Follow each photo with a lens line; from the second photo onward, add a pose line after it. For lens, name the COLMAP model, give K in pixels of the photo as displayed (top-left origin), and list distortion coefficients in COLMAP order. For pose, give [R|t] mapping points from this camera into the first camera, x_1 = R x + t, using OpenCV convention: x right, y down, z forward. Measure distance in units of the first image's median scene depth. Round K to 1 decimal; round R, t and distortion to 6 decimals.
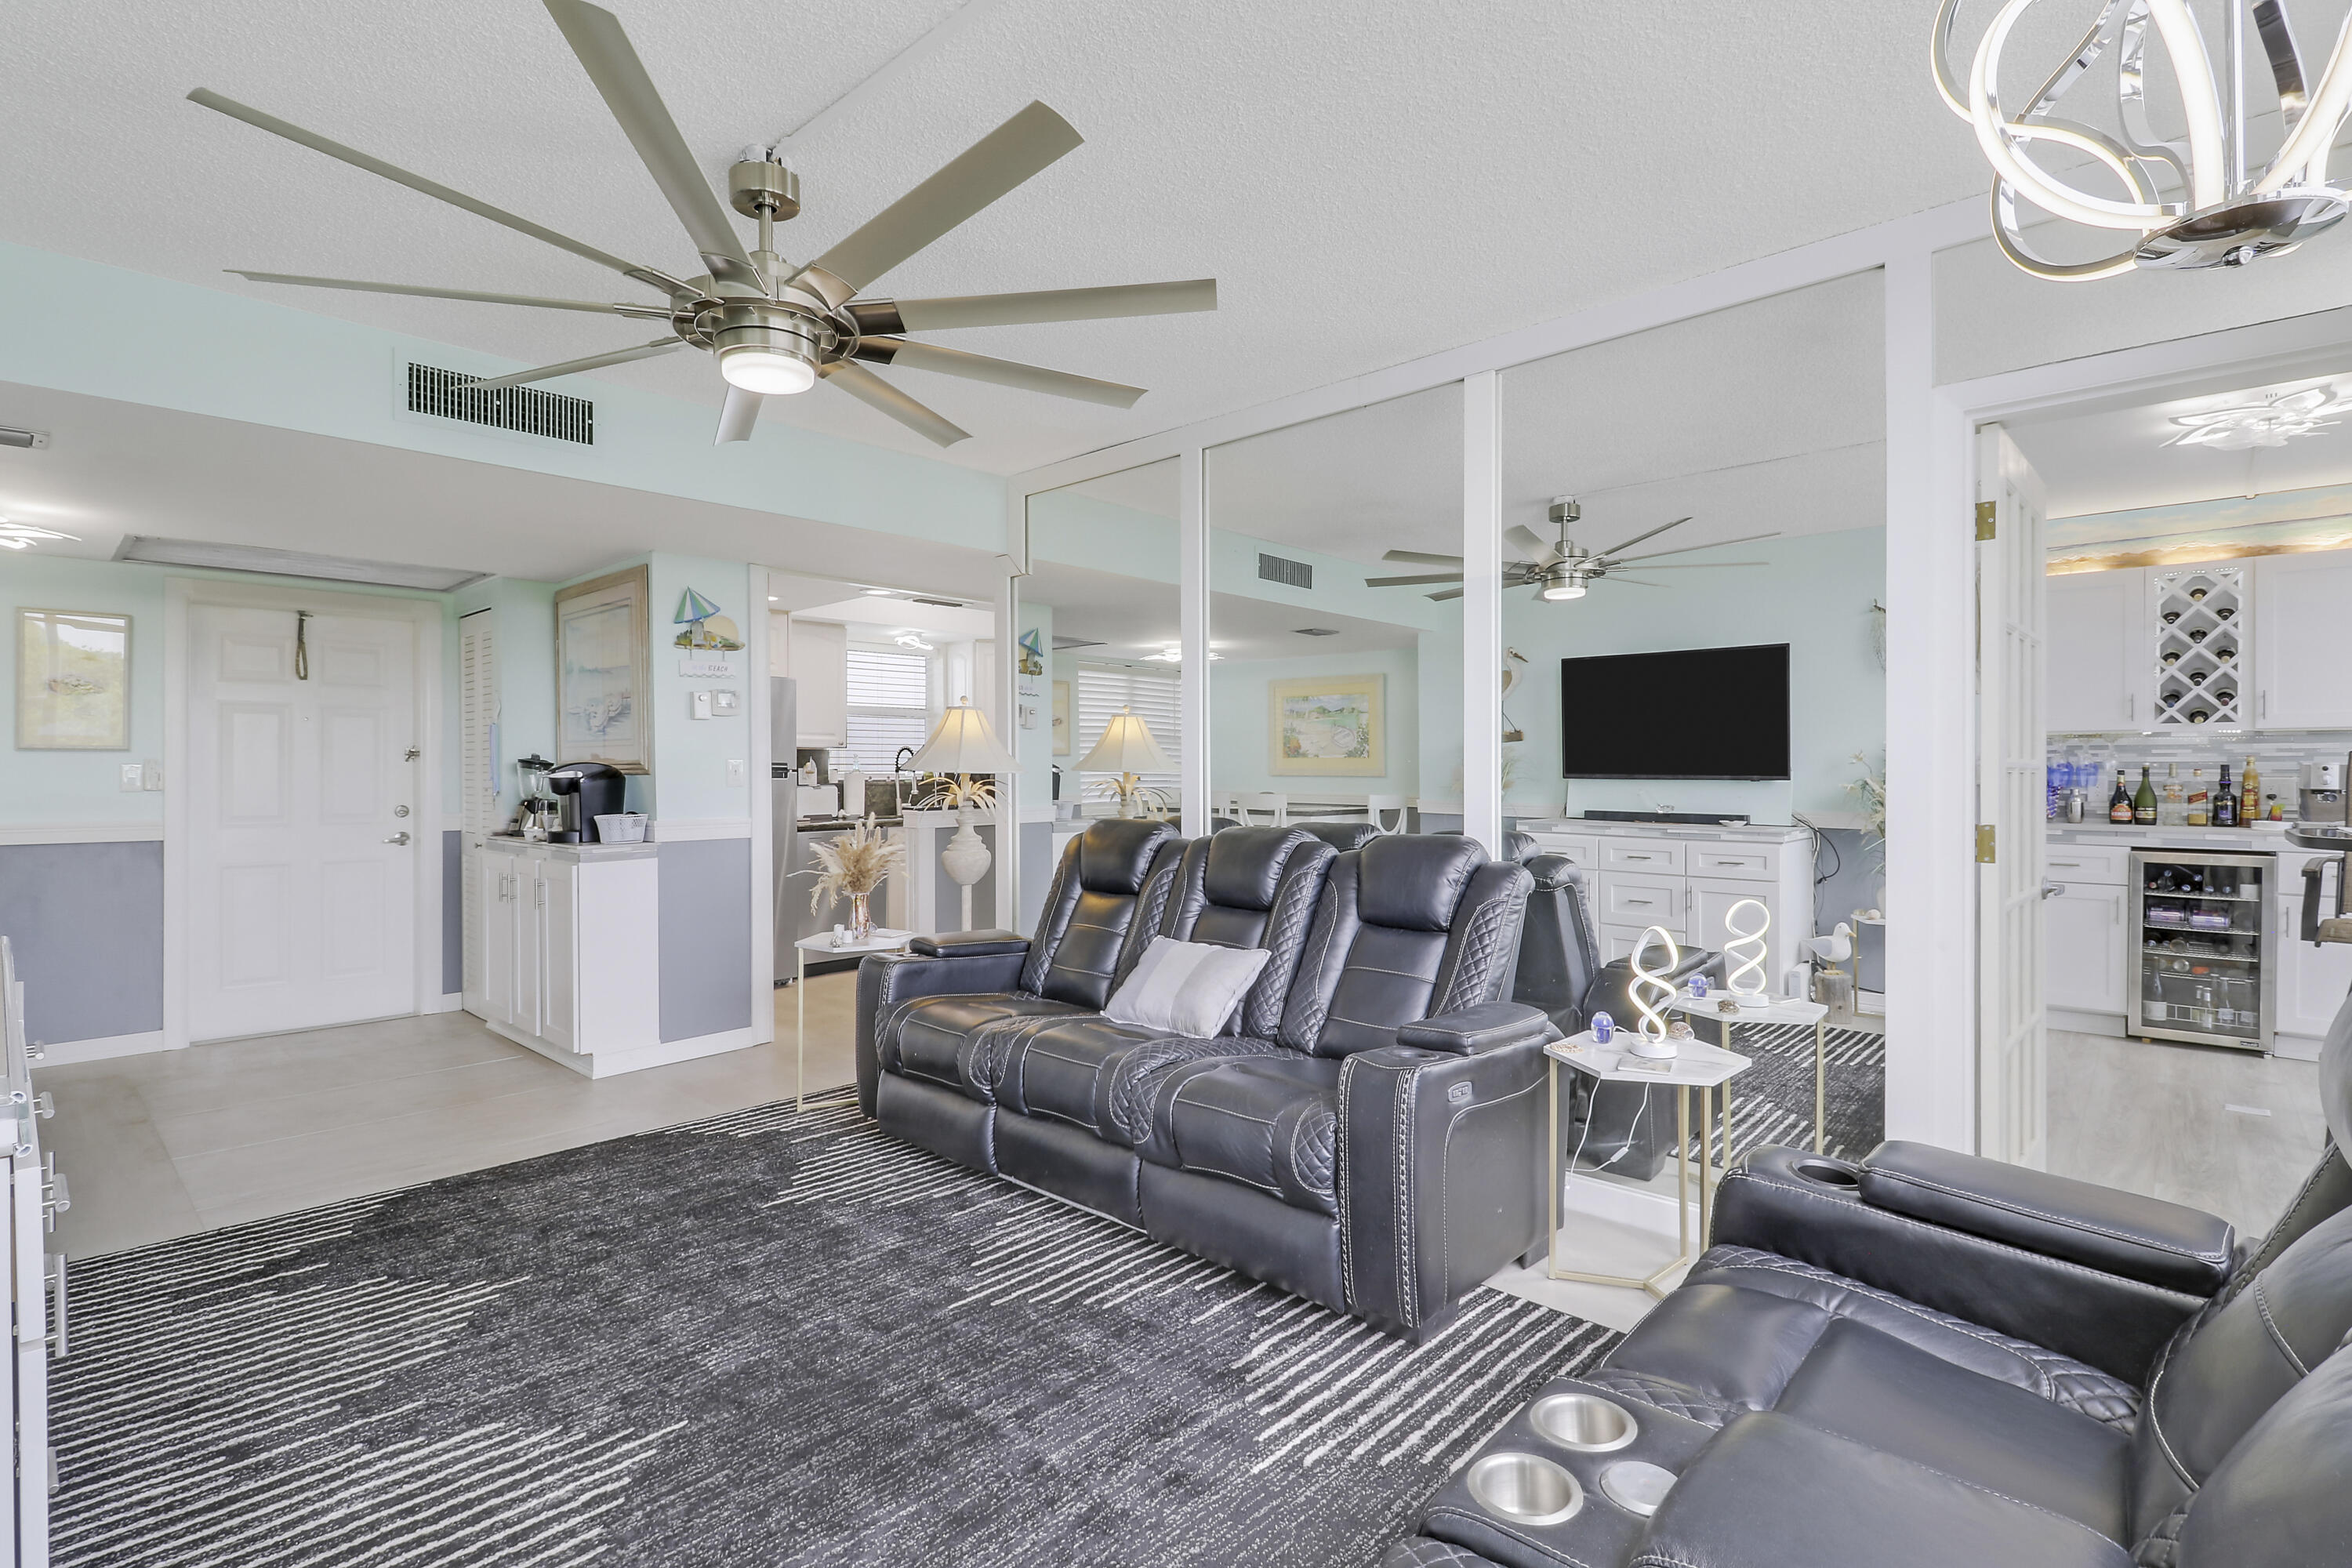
lens RADIAL K [[1116.8, 0, 1162.0], [0, 1116.8, 805.8], [0, 0, 1]] dist [-0.005729, -0.006817]
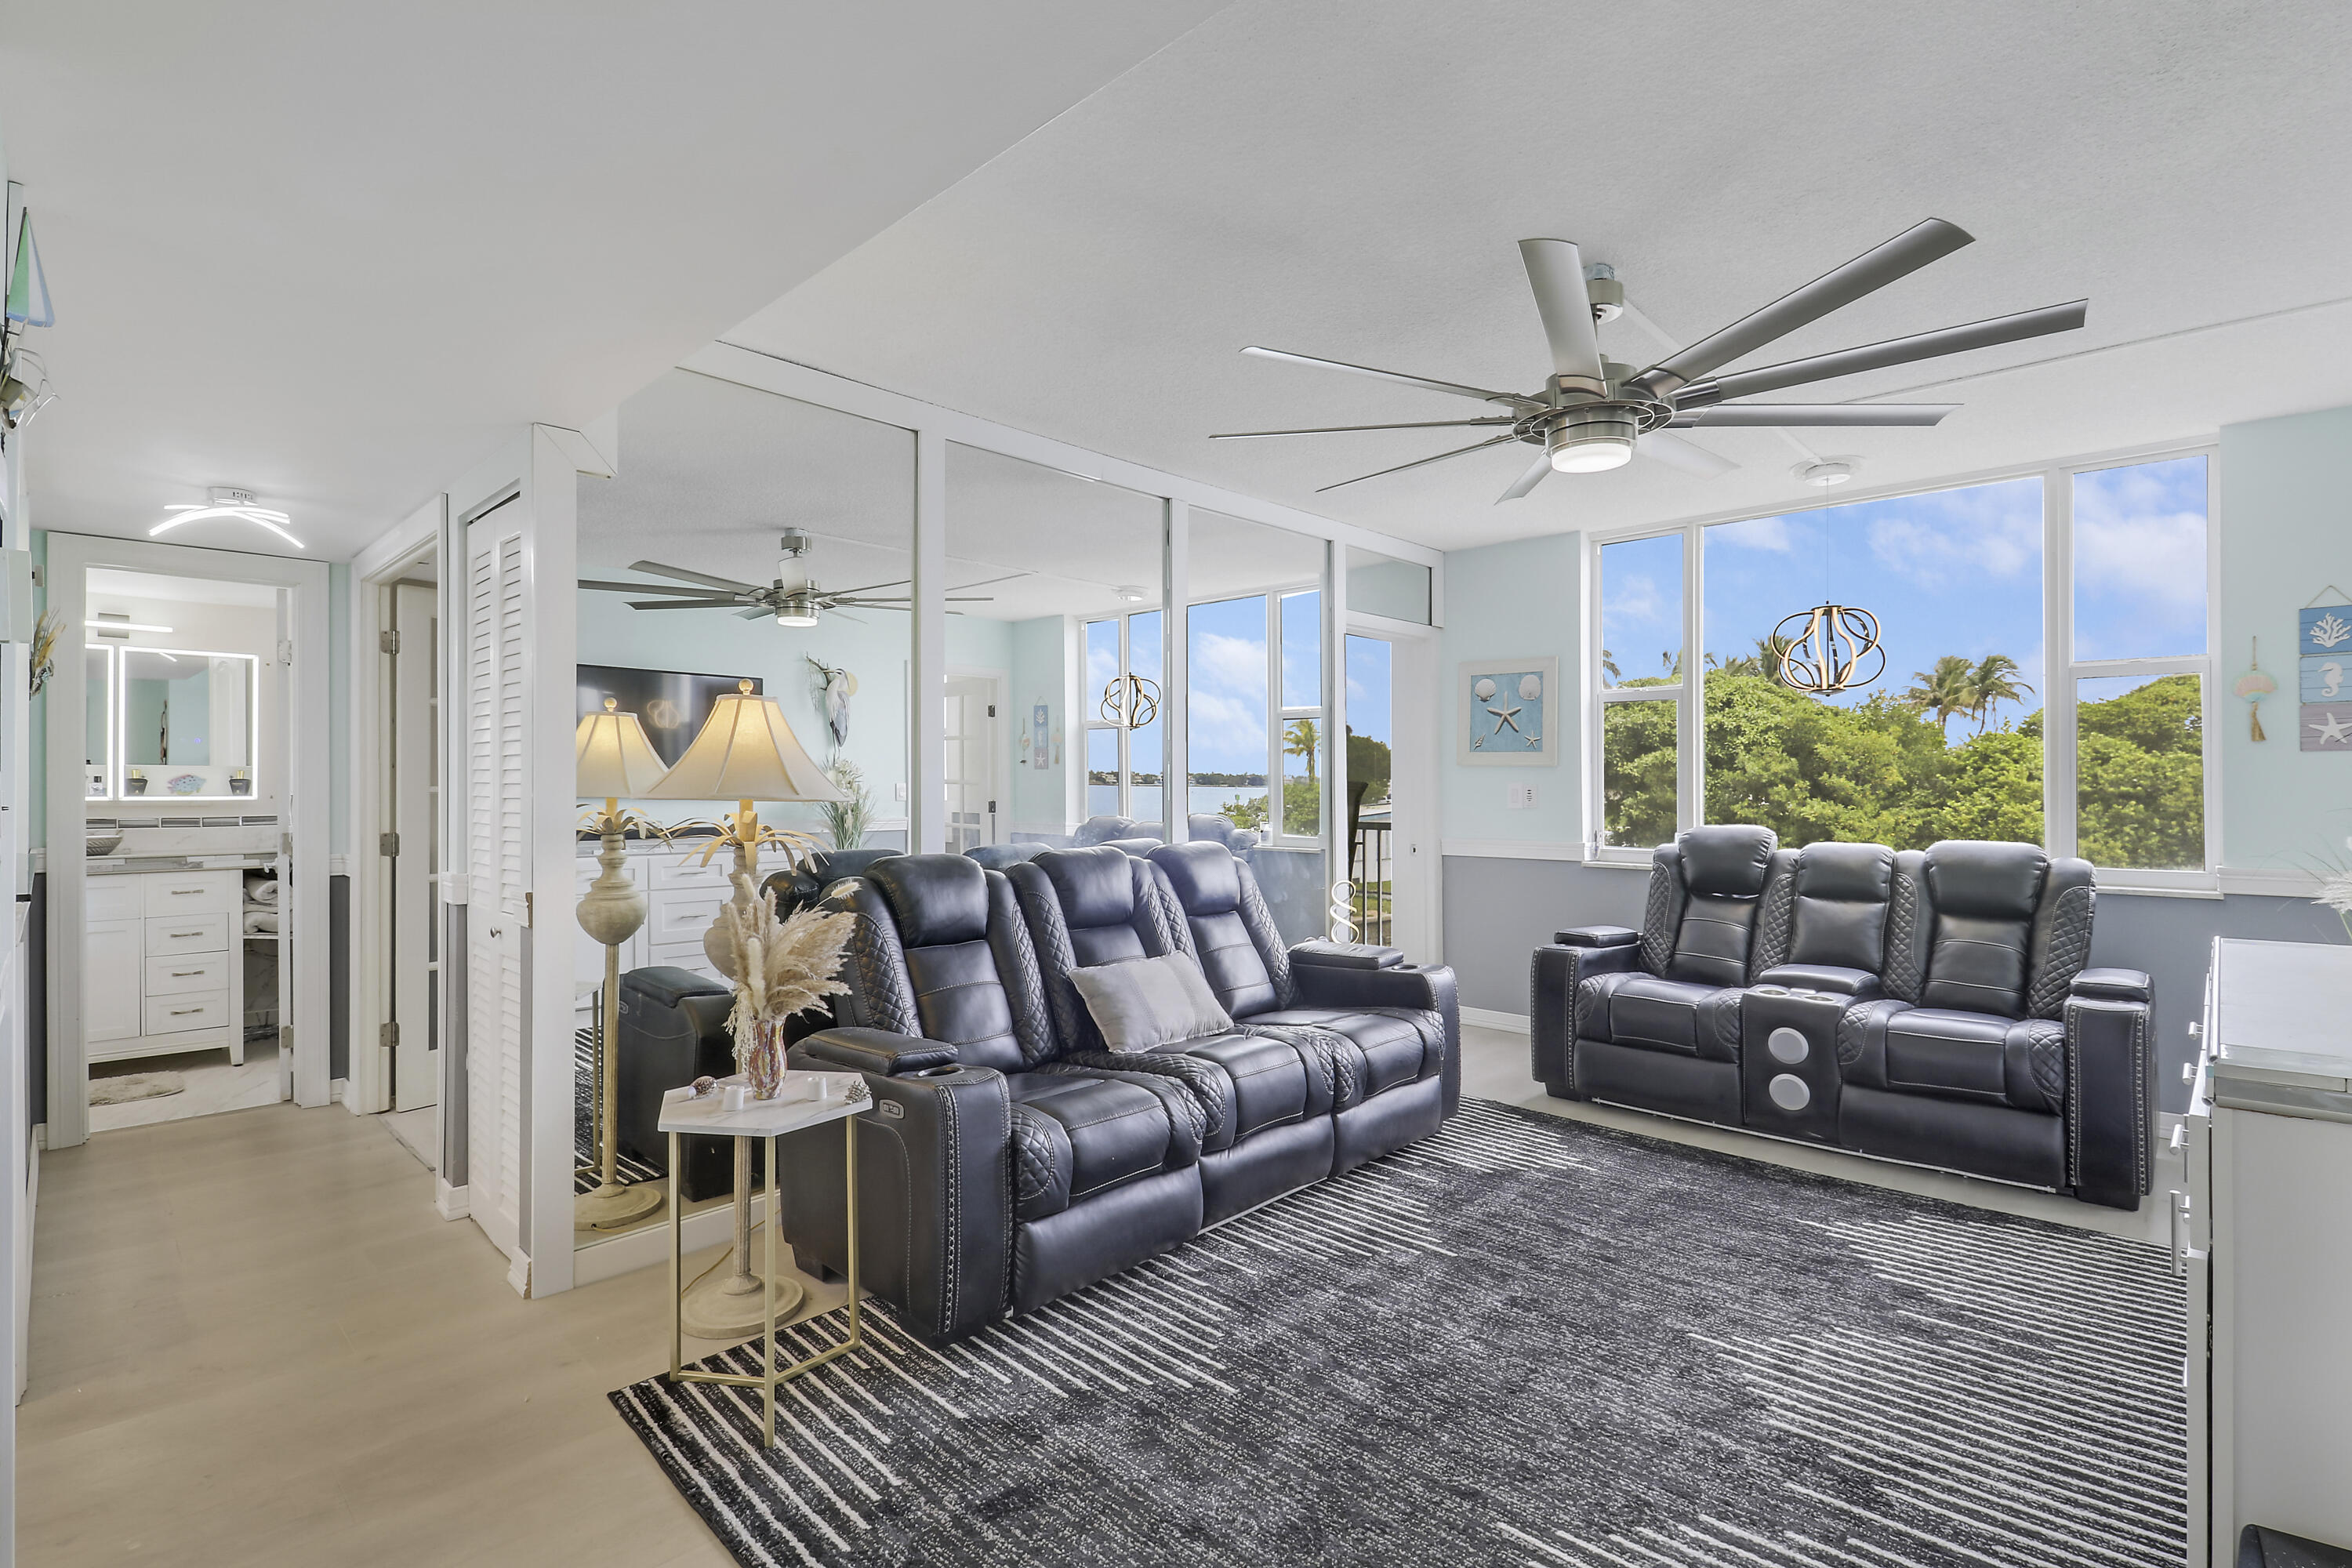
lens RADIAL K [[1116.8, 0, 1167.2], [0, 1116.8, 782.2], [0, 0, 1]] dist [-0.005729, -0.006817]
pose [[0.005120, 0.012168, 0.999913, -1.795661], [0.036909, 0.999242, -0.012349, -0.061619], [-0.999306, 0.036969, 0.004667, 1.672712]]
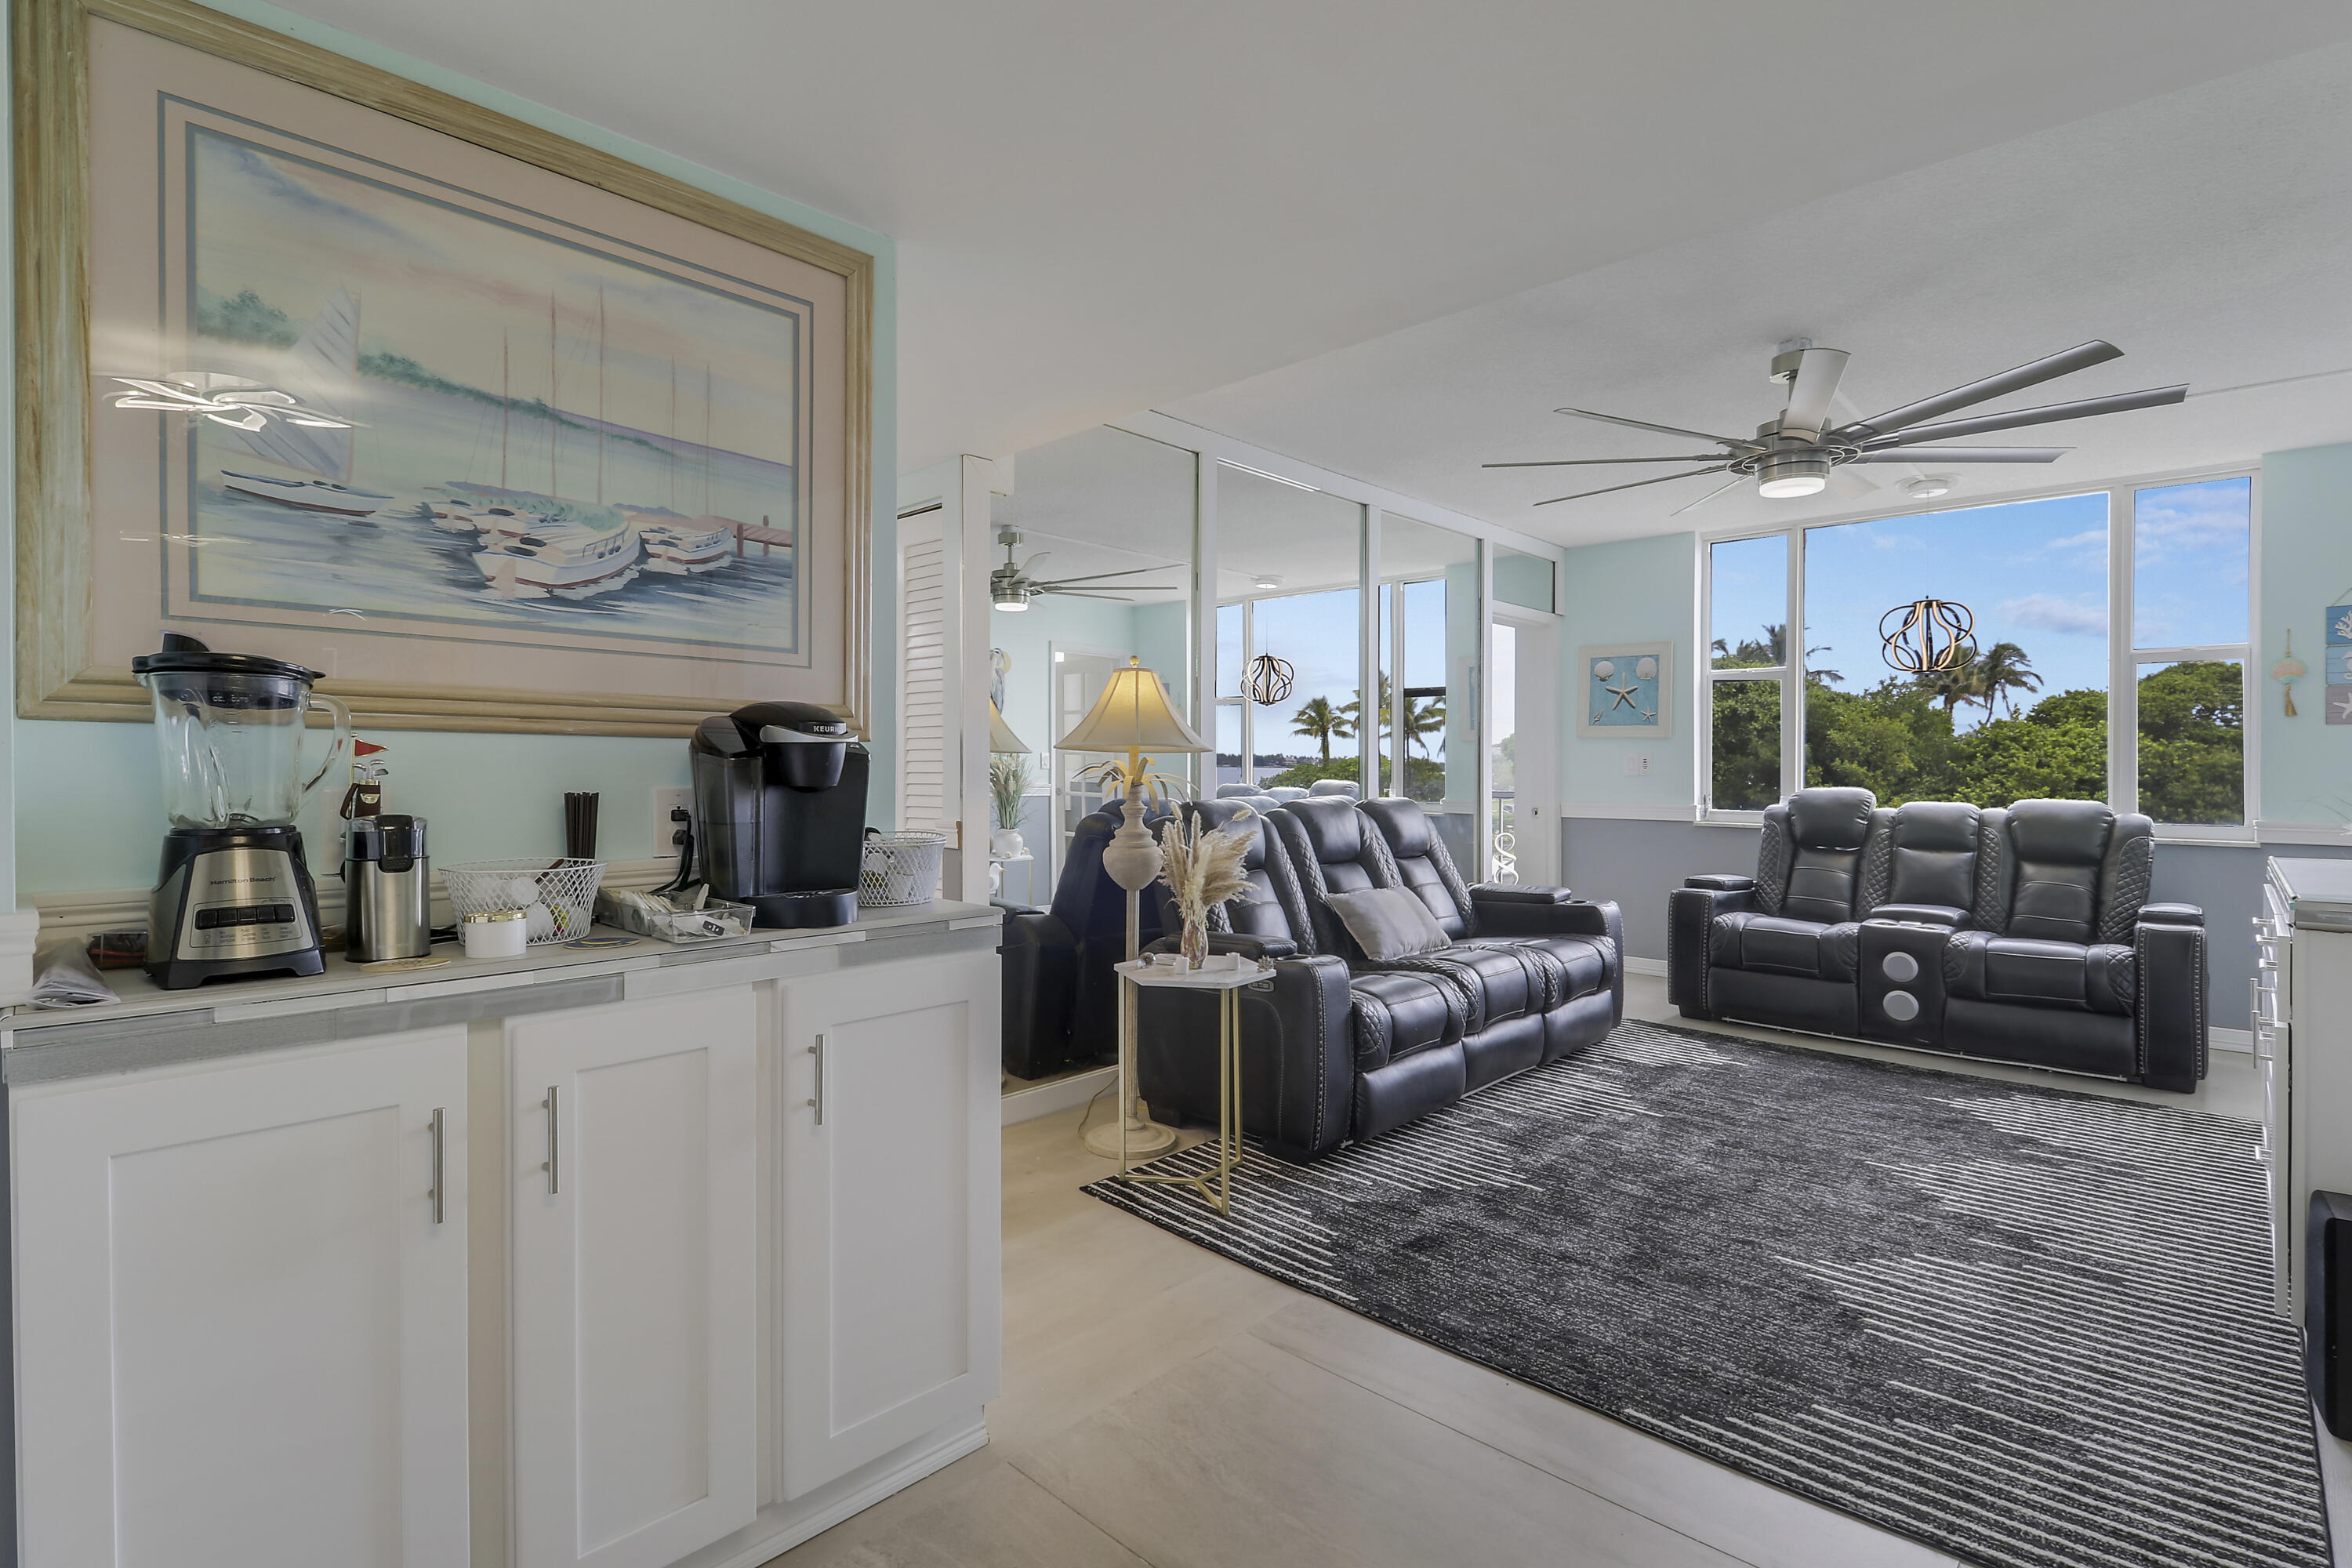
lens RADIAL K [[1116.8, 0, 1178.2], [0, 1116.8, 771.3], [0, 0, 1]] dist [-0.005729, -0.006817]
pose [[0.001129, 0.006514, 0.999978, -2.194996], [0.030558, 0.999512, -0.006545, -0.025829], [-0.999532, 0.030564, 0.000929, 2.132496]]
